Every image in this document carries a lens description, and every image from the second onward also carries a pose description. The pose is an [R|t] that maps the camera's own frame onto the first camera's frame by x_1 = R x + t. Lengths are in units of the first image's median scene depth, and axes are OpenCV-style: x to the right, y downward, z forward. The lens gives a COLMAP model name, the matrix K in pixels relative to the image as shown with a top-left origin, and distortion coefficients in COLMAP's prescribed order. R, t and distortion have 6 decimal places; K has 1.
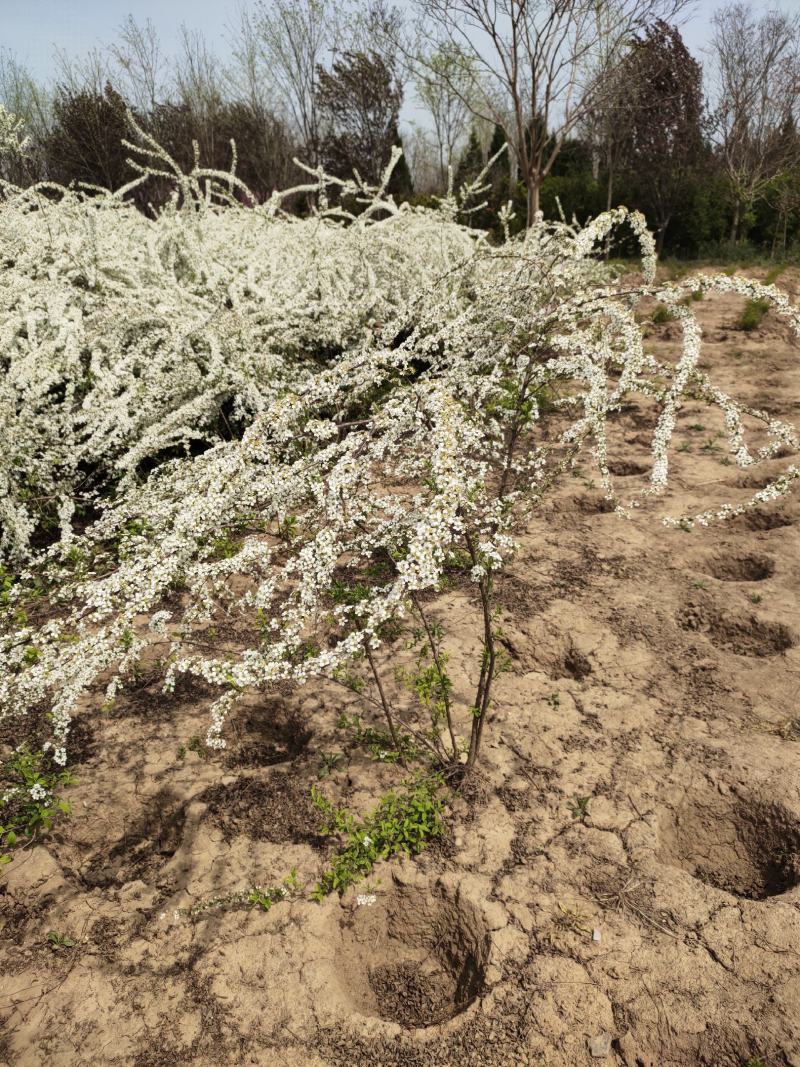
lens RADIAL K [[817.5, 0, 402.4], [0, 817.5, 576.9], [0, 0, 1]] dist [0.062780, -0.049406]
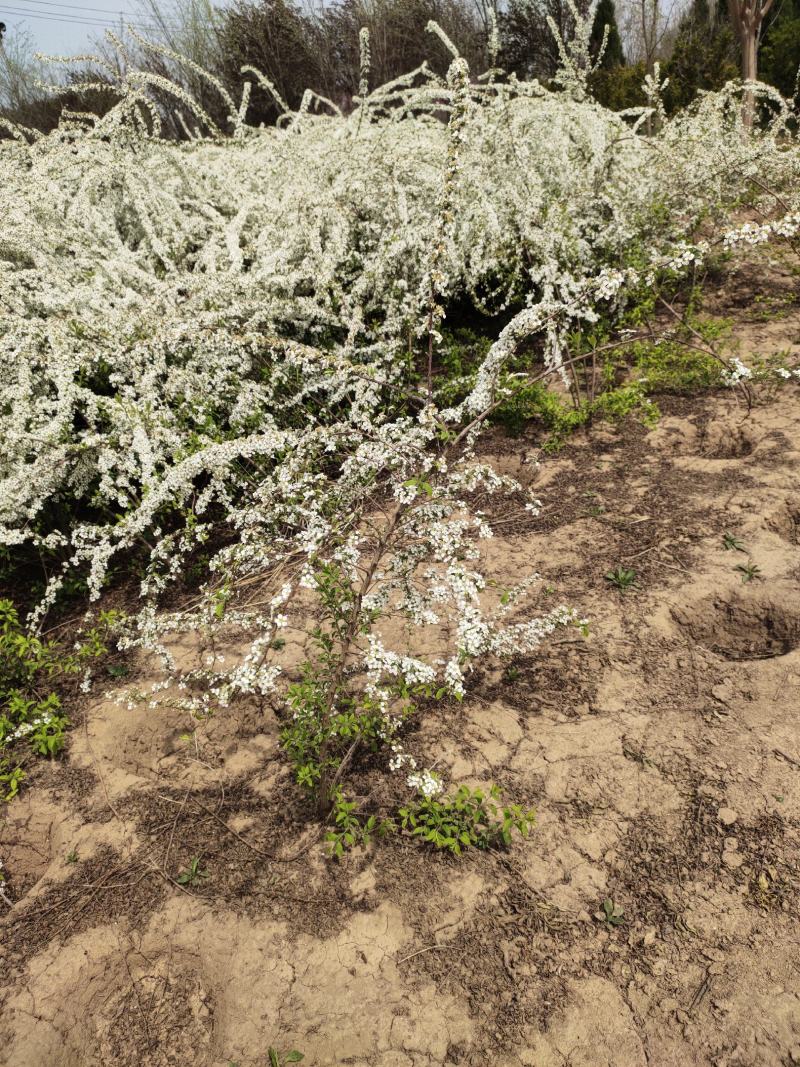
lens RADIAL K [[817.5, 0, 402.4], [0, 817.5, 576.9], [0, 0, 1]] dist [0.062780, -0.049406]
pose [[0.967213, 0.011917, -0.253687, 0.143762], [0.012649, 0.995398, 0.094985, -0.163565], [0.253652, -0.095079, 0.962611, 0.408768]]
